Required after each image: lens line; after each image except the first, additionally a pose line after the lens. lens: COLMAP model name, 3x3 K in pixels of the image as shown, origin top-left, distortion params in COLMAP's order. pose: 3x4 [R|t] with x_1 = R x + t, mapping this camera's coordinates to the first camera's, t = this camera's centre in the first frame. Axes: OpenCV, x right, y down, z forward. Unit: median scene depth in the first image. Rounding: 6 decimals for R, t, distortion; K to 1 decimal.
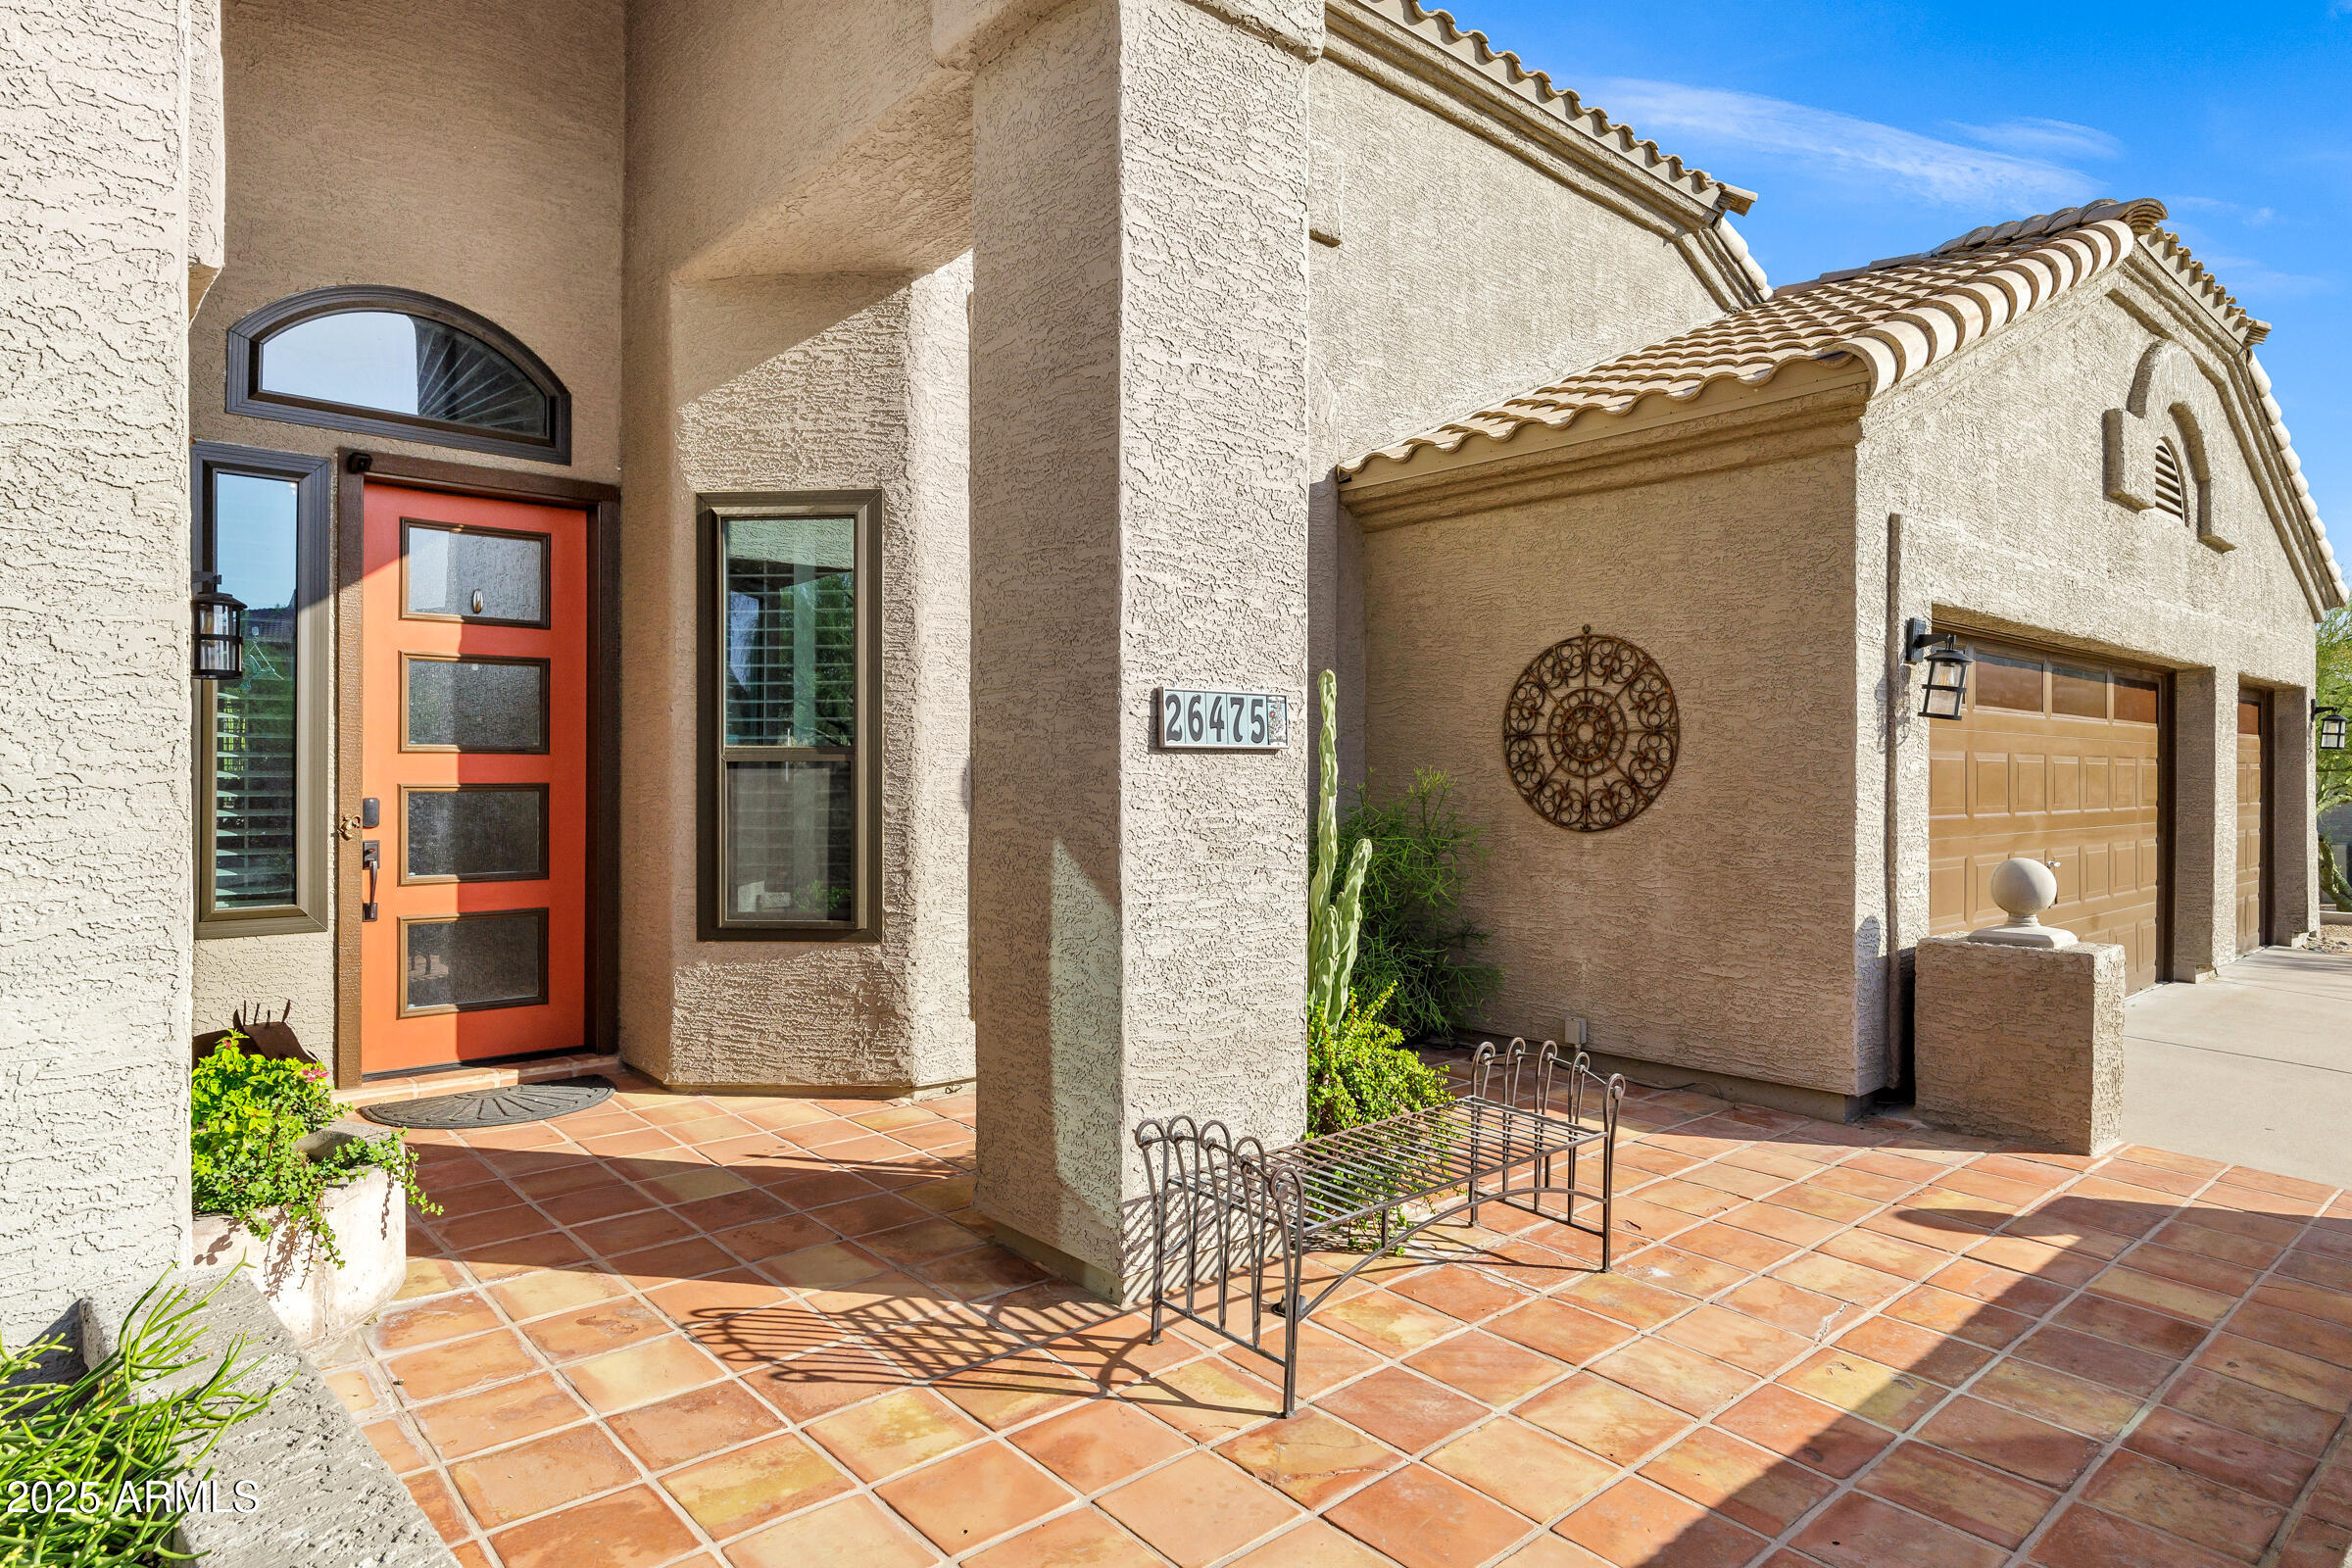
lens RADIAL K [[1301.4, 0, 1167.3], [0, 1301.4, 776.6], [0, 0, 1]] dist [-0.005701, -0.001169]
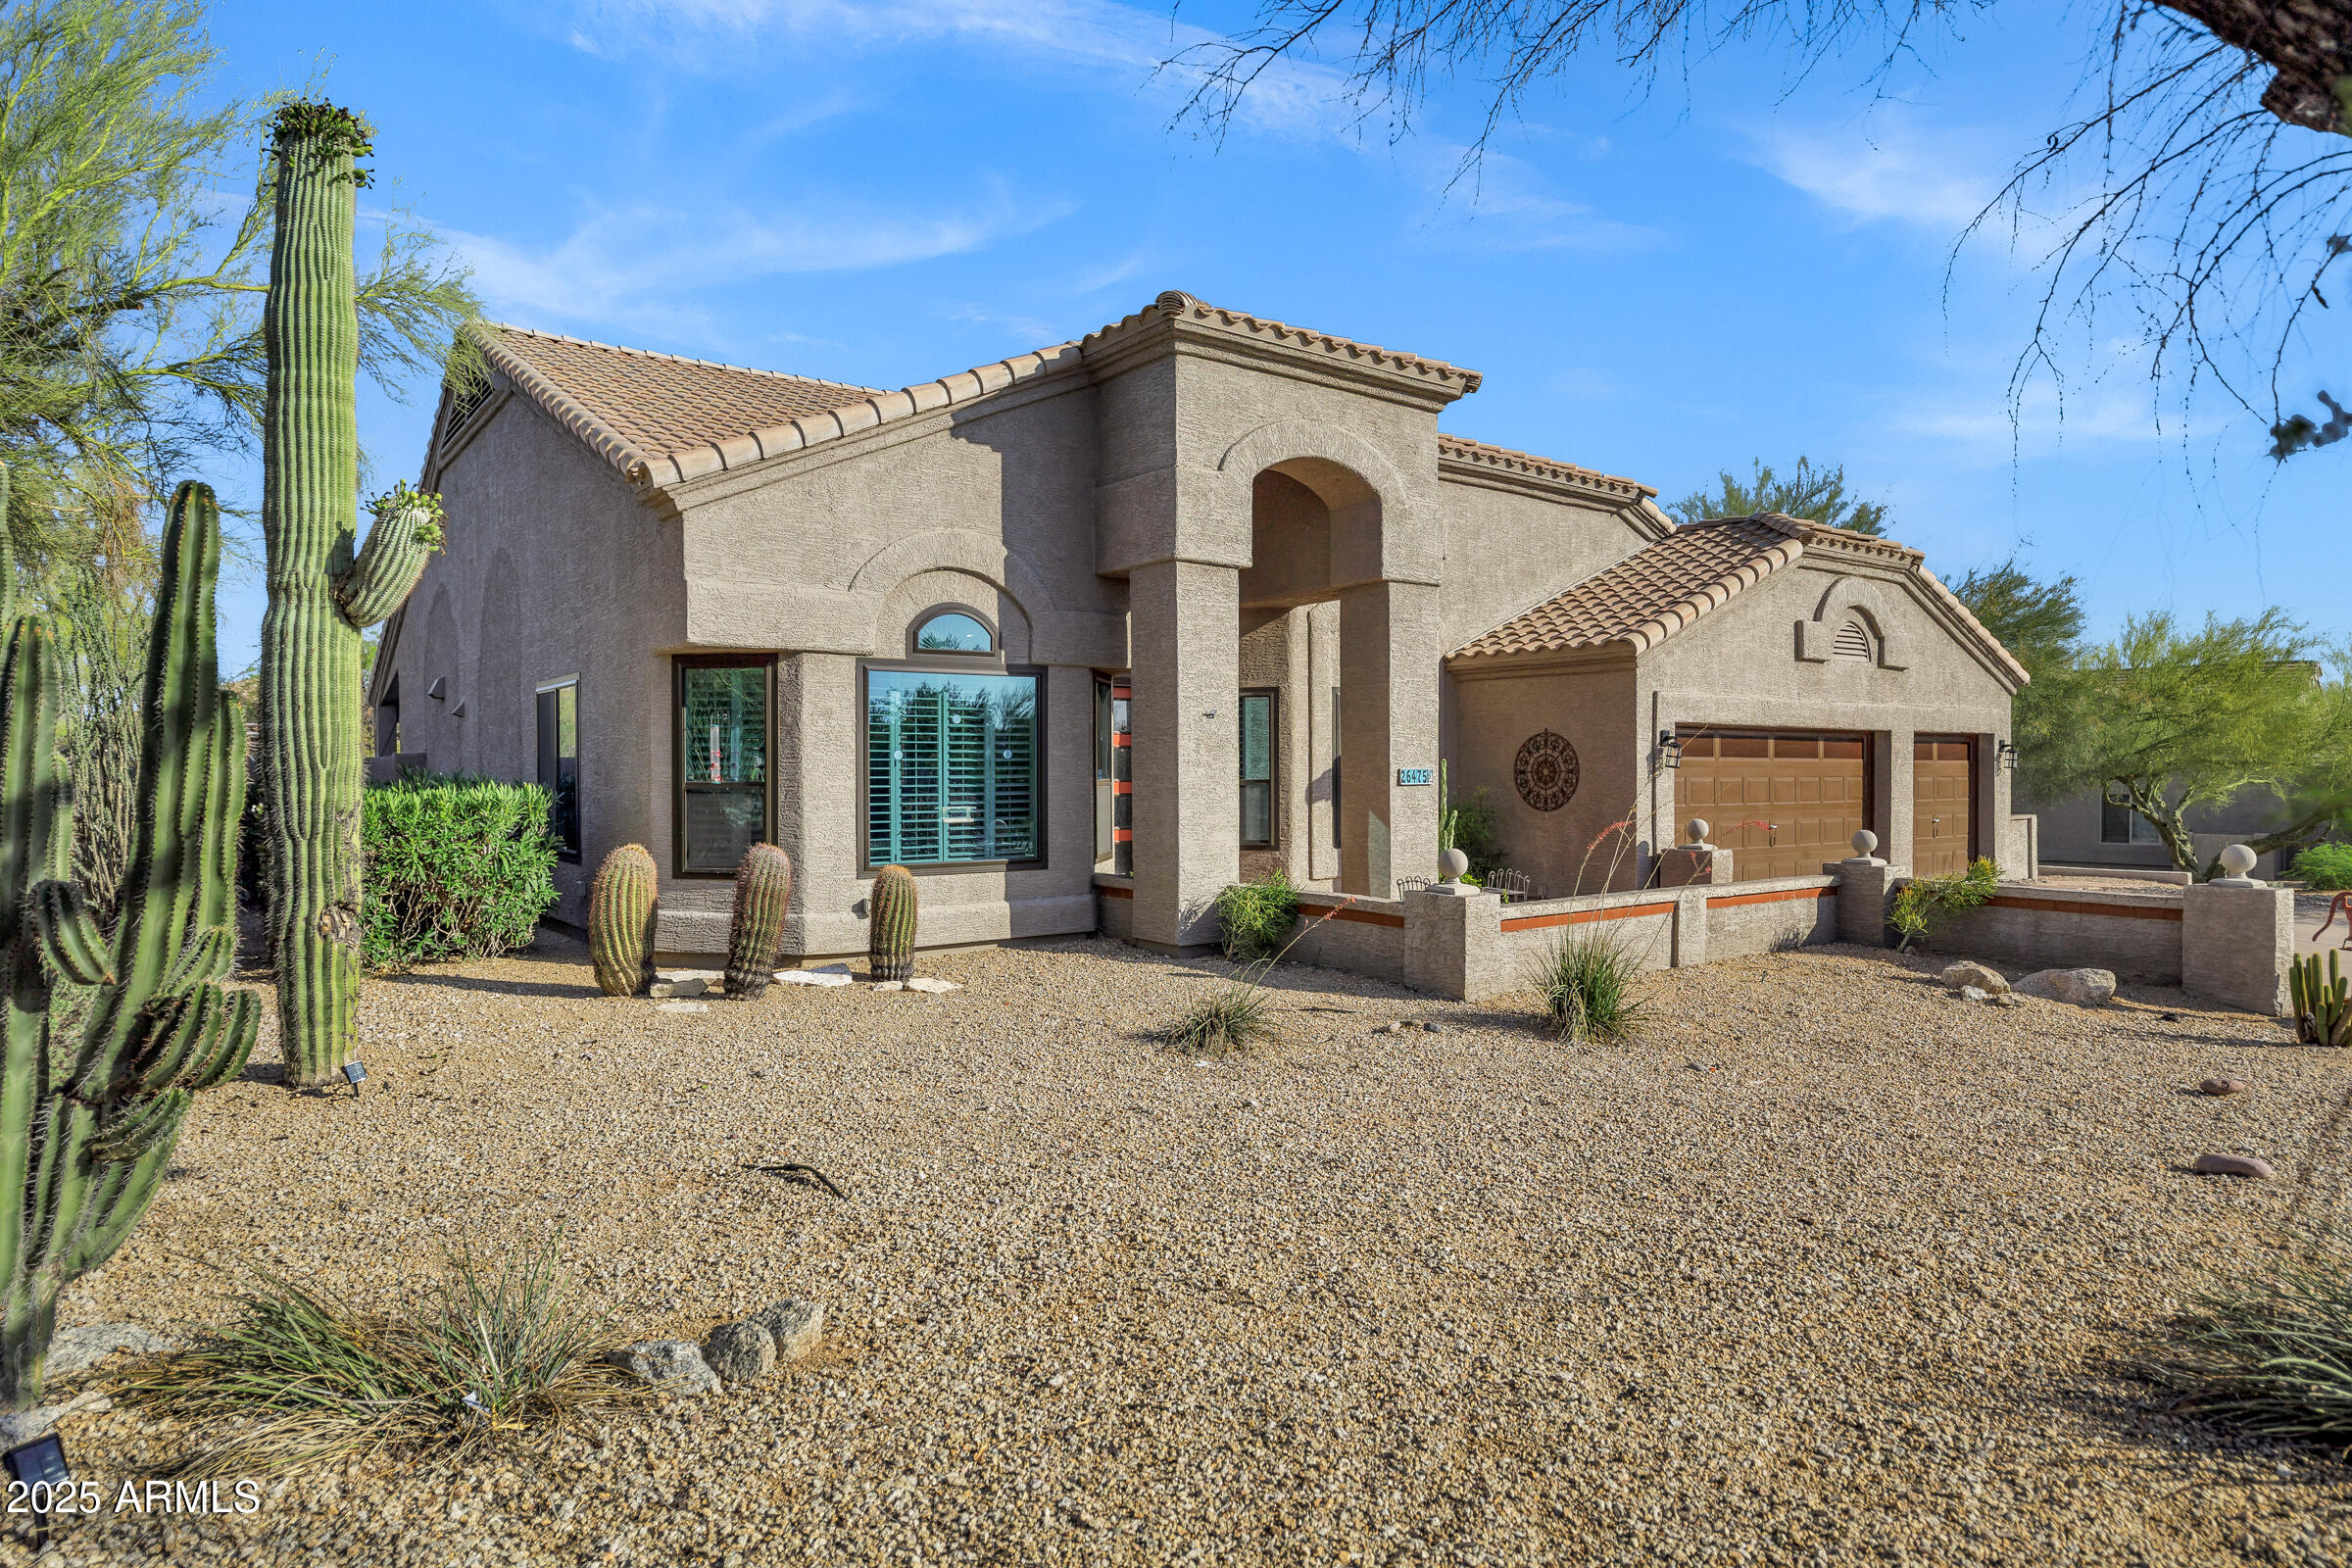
lens RADIAL K [[1301.4, 0, 1174.8], [0, 1301.4, 780.5], [0, 0, 1]] dist [-0.005701, -0.001169]
pose [[0.997660, -0.003948, -0.068259, -0.226893], [0.004284, 0.999979, 0.004788, -0.032001], [0.068239, -0.005069, 0.997656, -1.593522]]
